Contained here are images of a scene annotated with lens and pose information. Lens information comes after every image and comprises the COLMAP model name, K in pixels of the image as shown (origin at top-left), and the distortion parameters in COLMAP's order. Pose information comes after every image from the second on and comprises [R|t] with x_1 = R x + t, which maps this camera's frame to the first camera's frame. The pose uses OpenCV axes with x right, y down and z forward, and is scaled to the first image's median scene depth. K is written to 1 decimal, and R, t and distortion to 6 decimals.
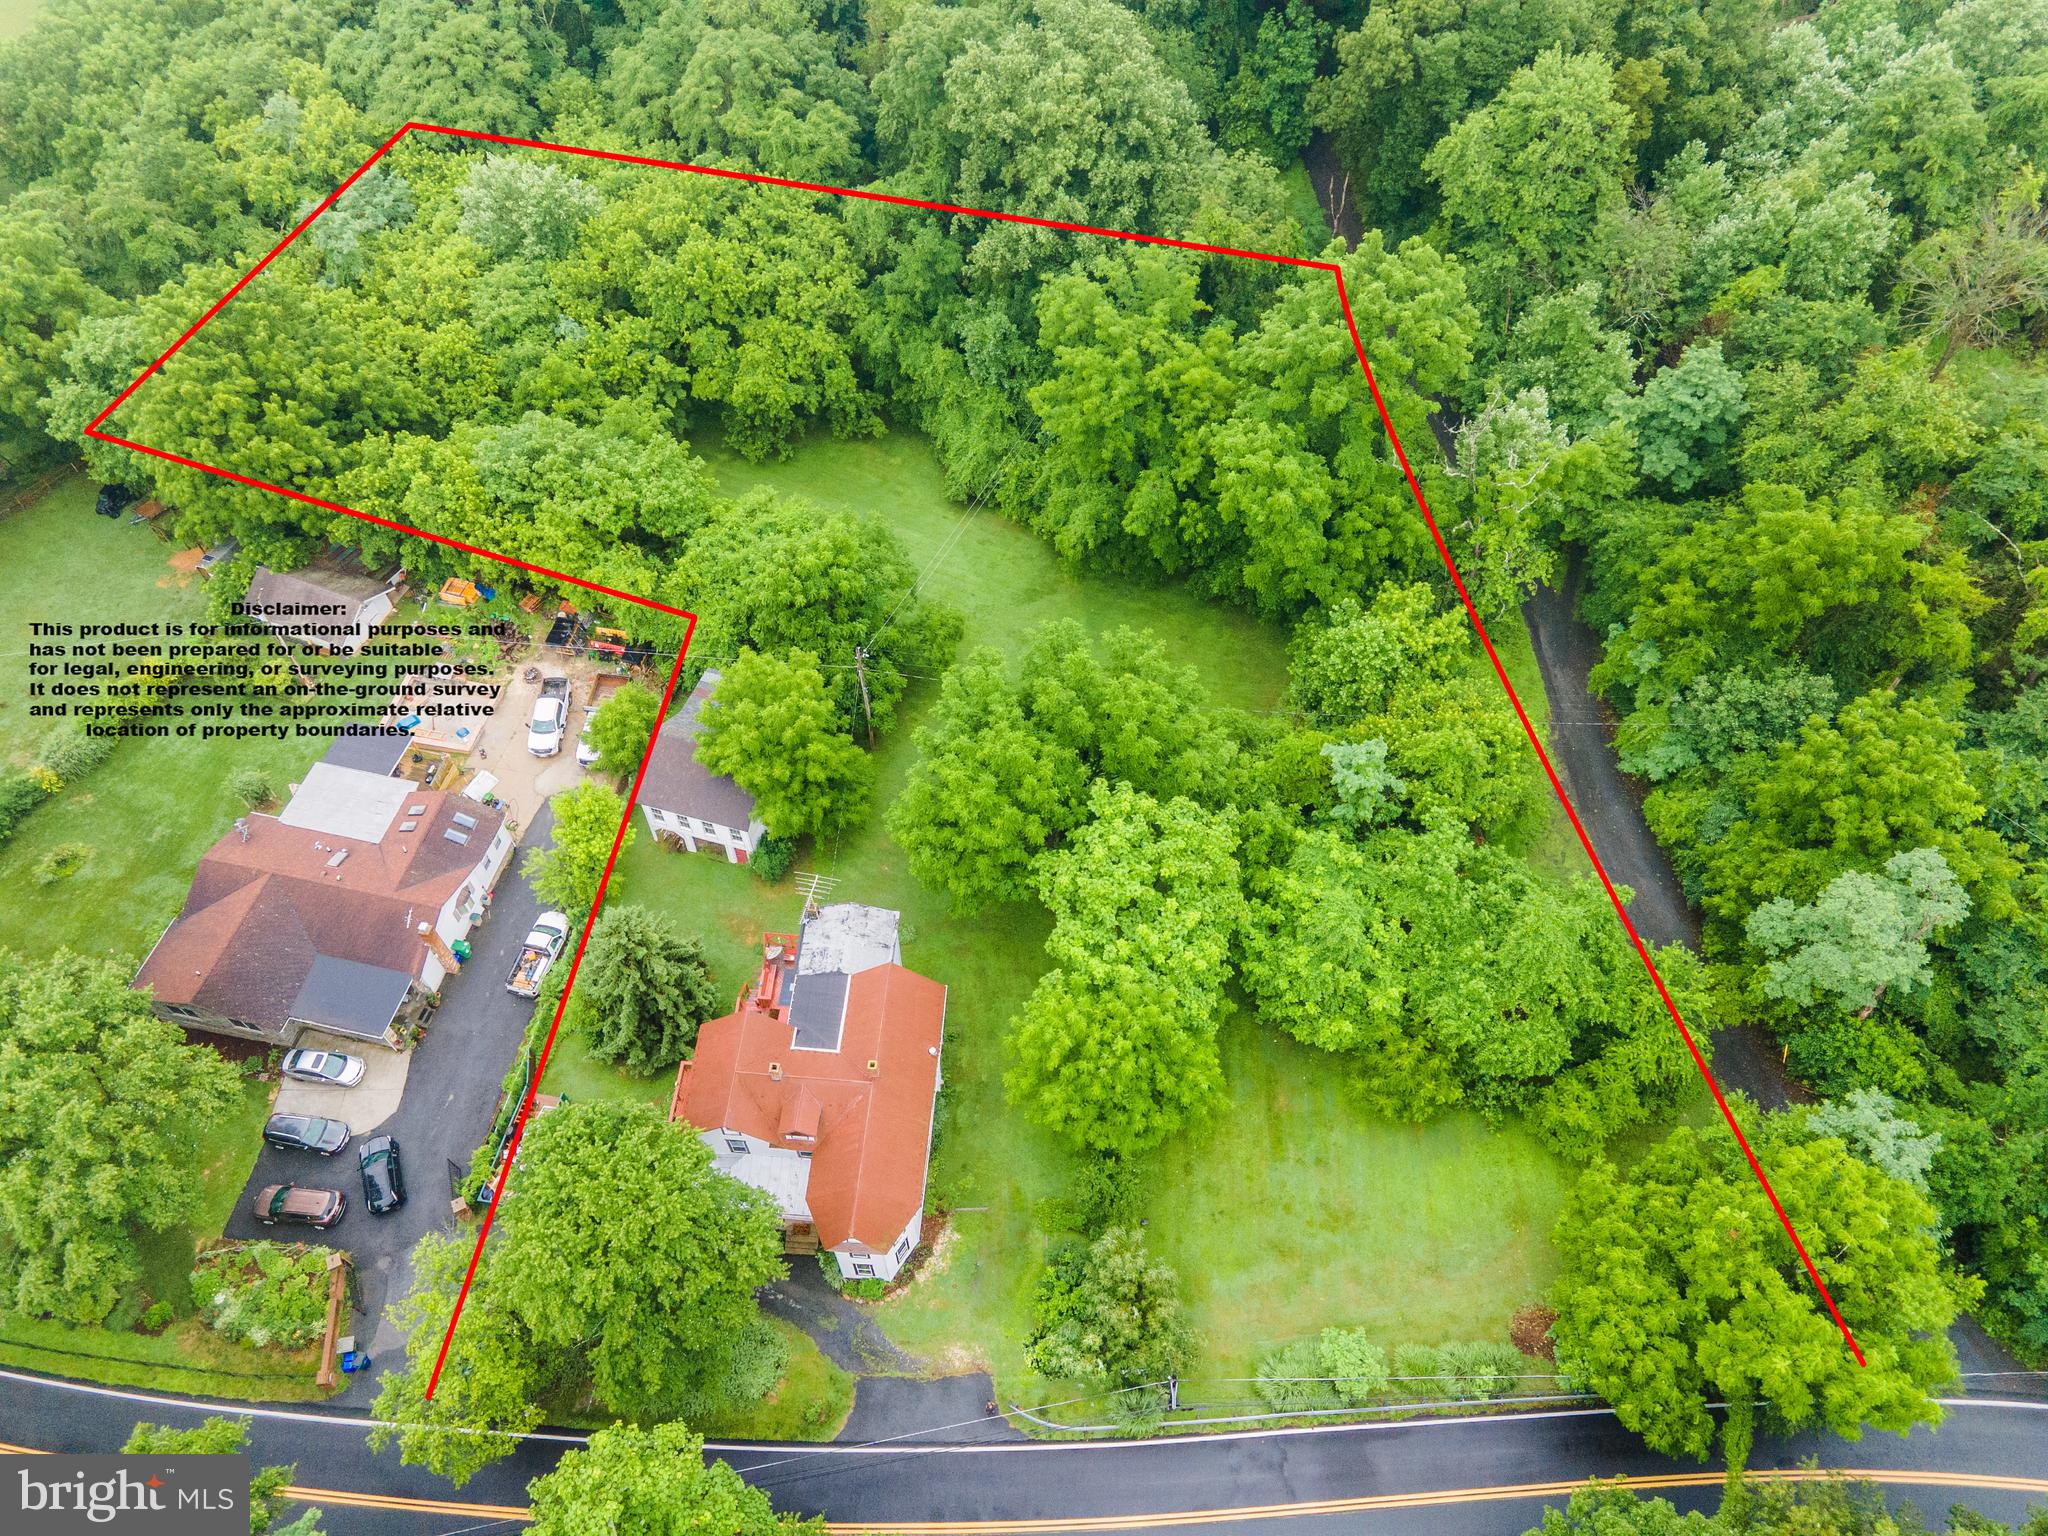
lens RADIAL K [[1444.3, 0, 1002.9], [0, 1444.3, 741.9], [0, 0, 1]] dist [0.028362, 0.100023]
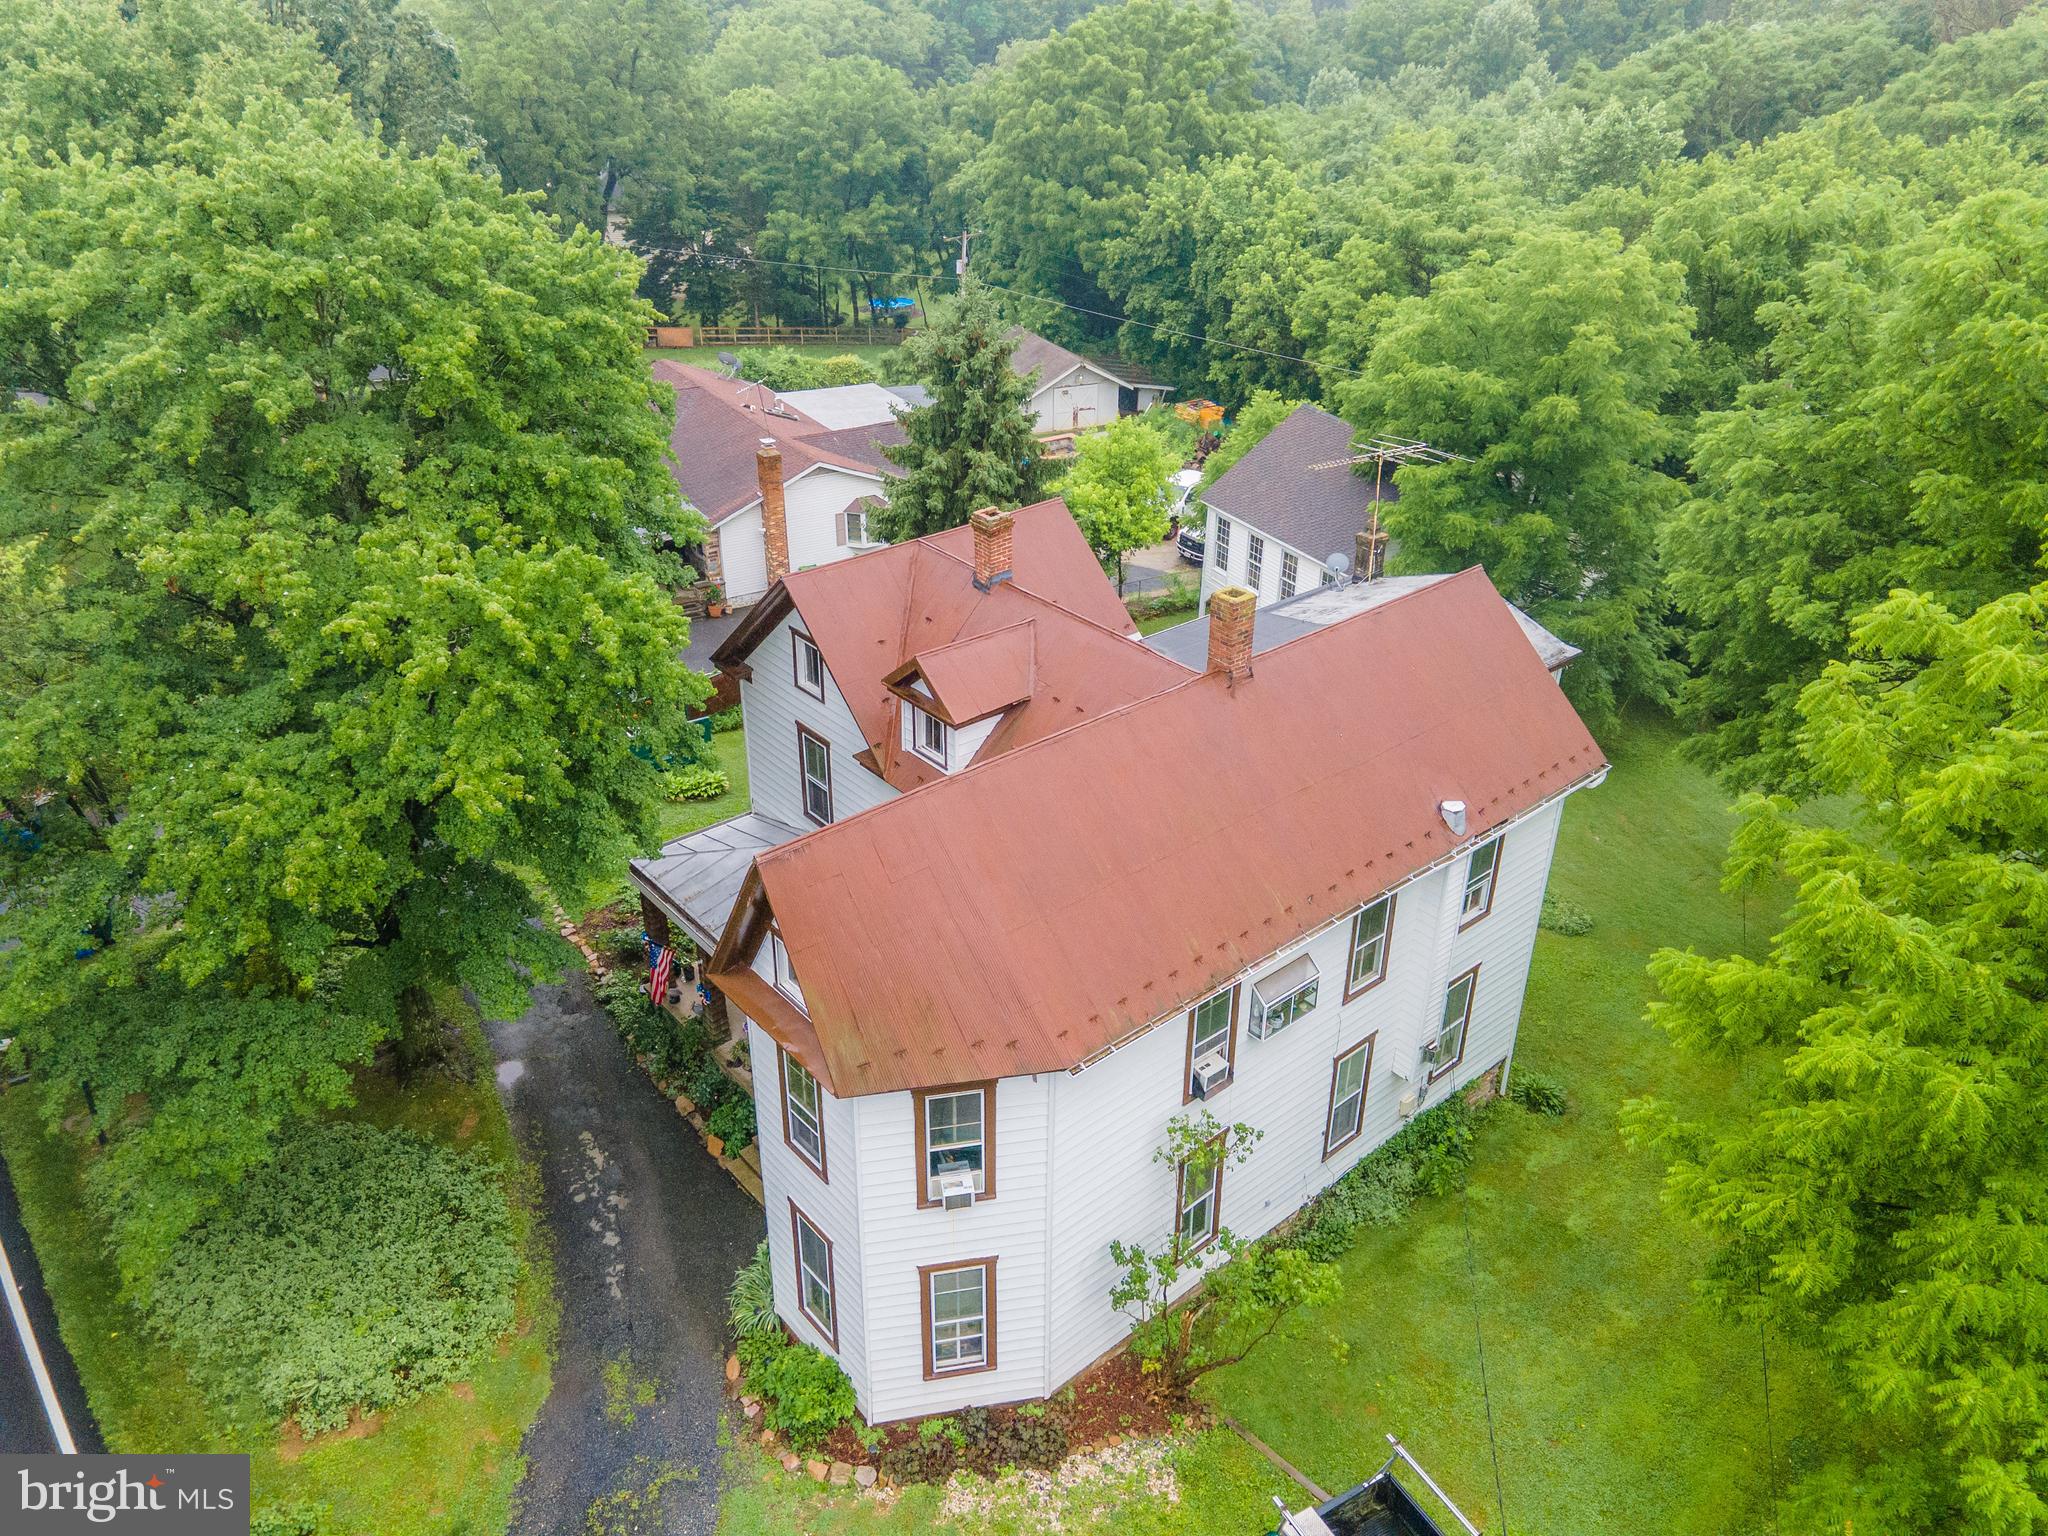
lens RADIAL K [[1444.3, 0, 1002.9], [0, 1444.3, 741.9], [0, 0, 1]] dist [0.028362, 0.100023]
pose [[0.697081, 0.342882, -0.629691, 0.047372], [-0.590019, 0.773318, -0.232073, 0.236805], [0.407377, 0.533303, 0.741372, 0.547730]]
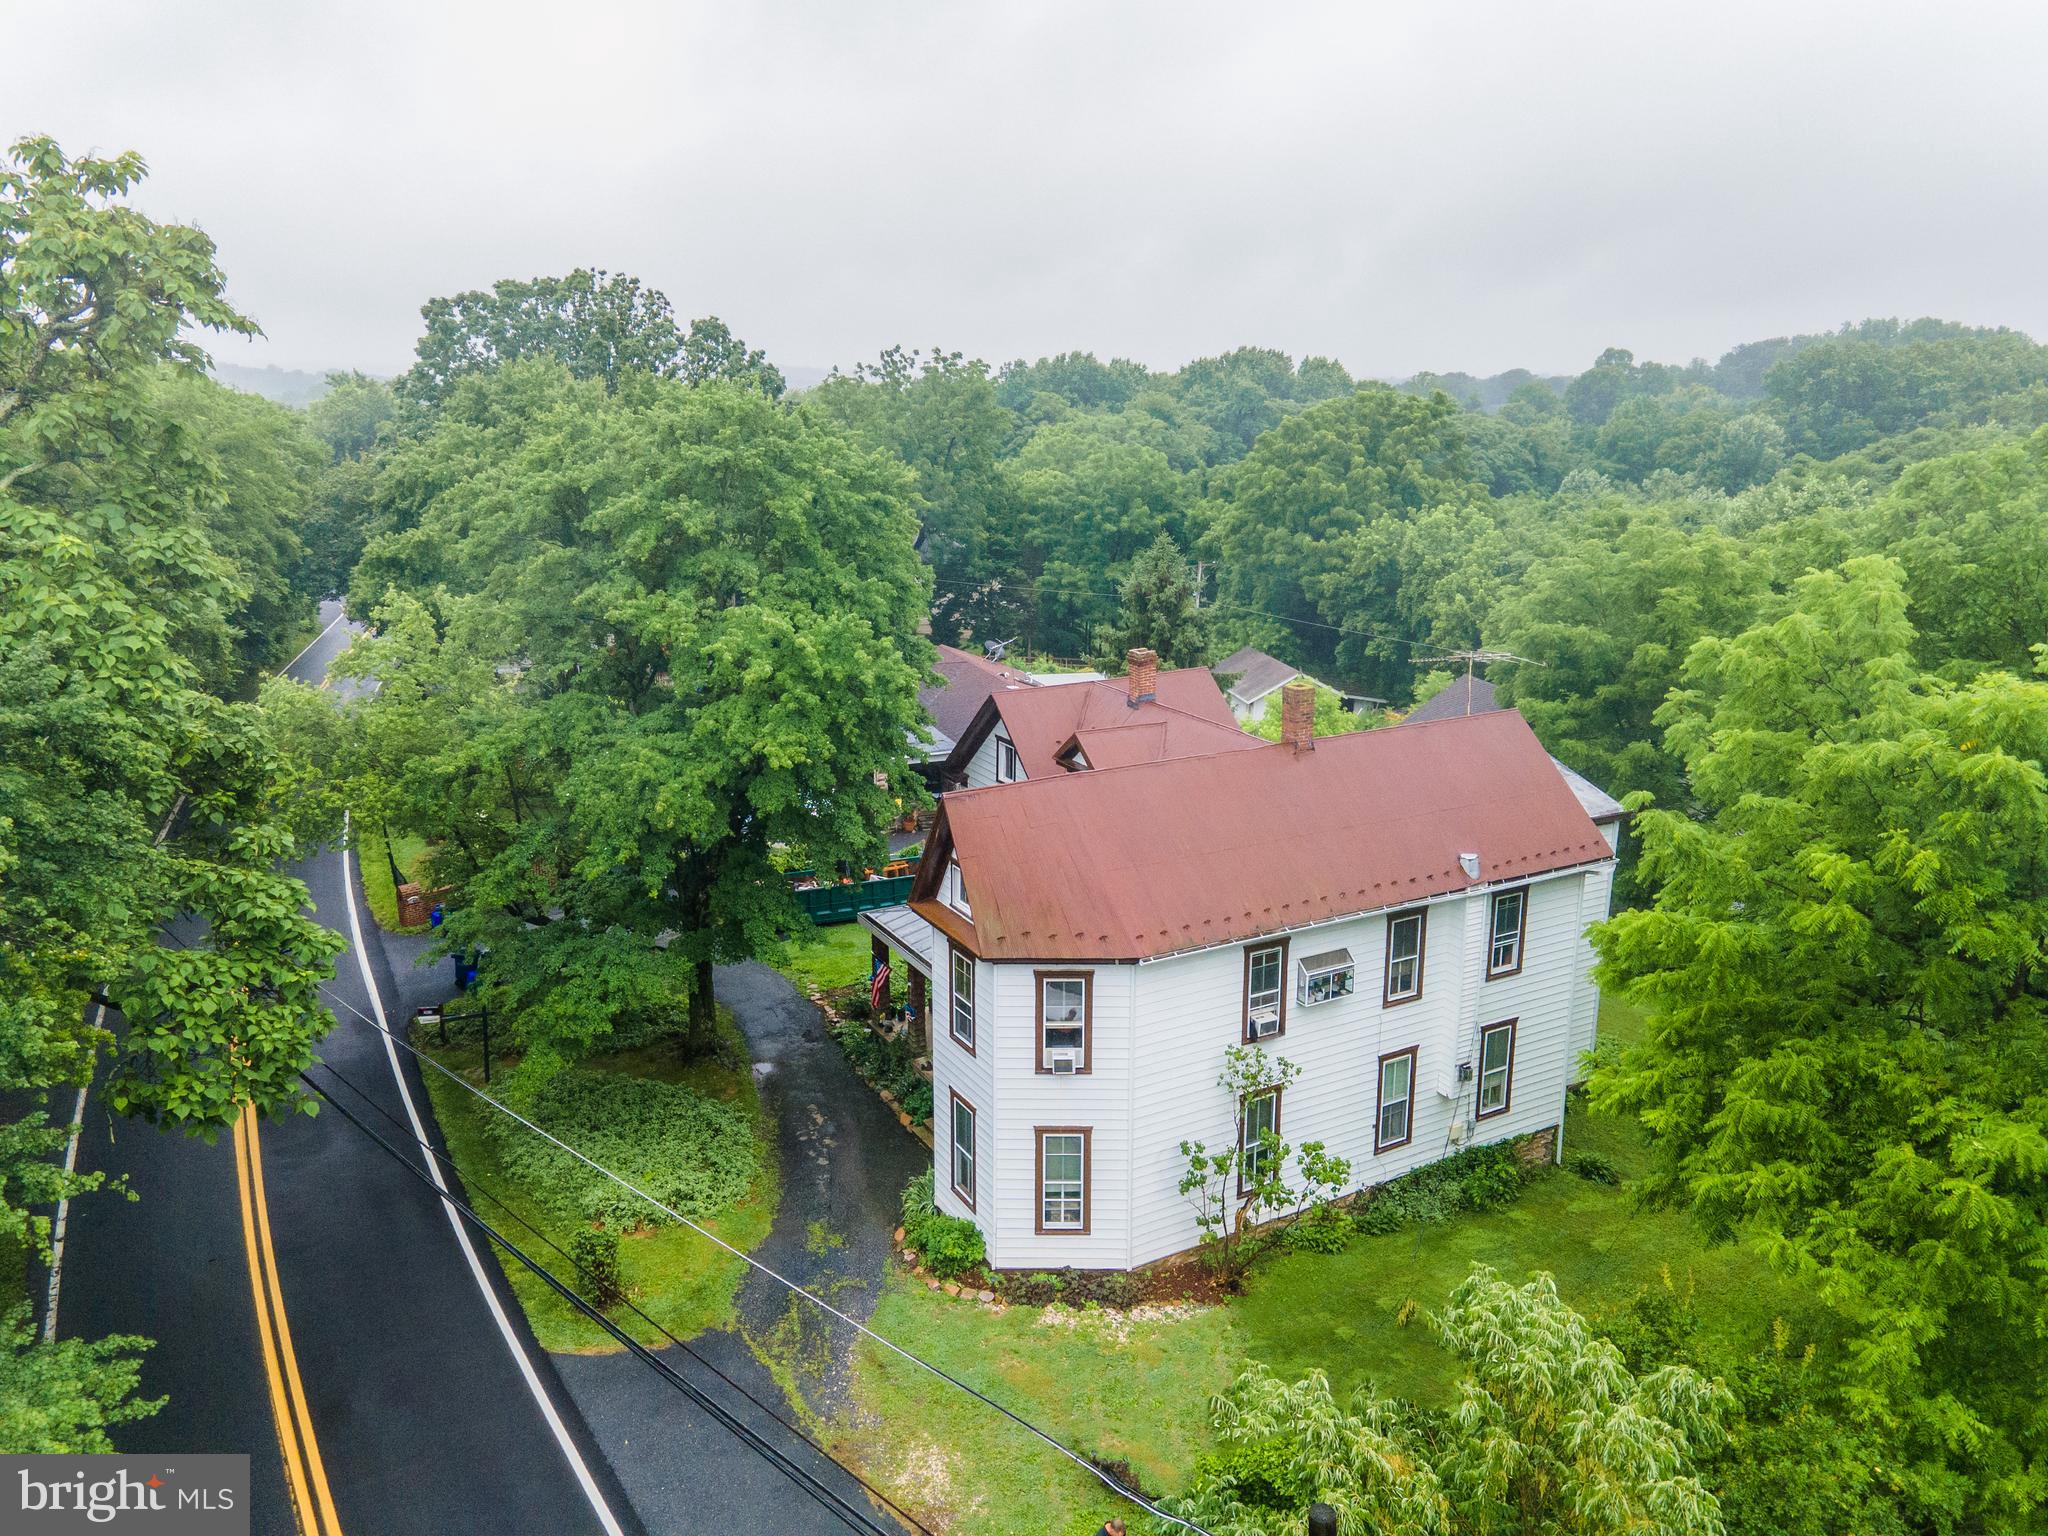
lens RADIAL K [[1437.2, 0, 1011.8], [0, 1437.2, 756.9], [0, 0, 1]] dist [0.067666, 0.003249]
pose [[0.551190, 0.206094, -0.808526, 0.135721], [-0.685230, 0.664705, -0.297702, 0.286614], [0.476077, 0.718117, 0.507601, 0.538240]]
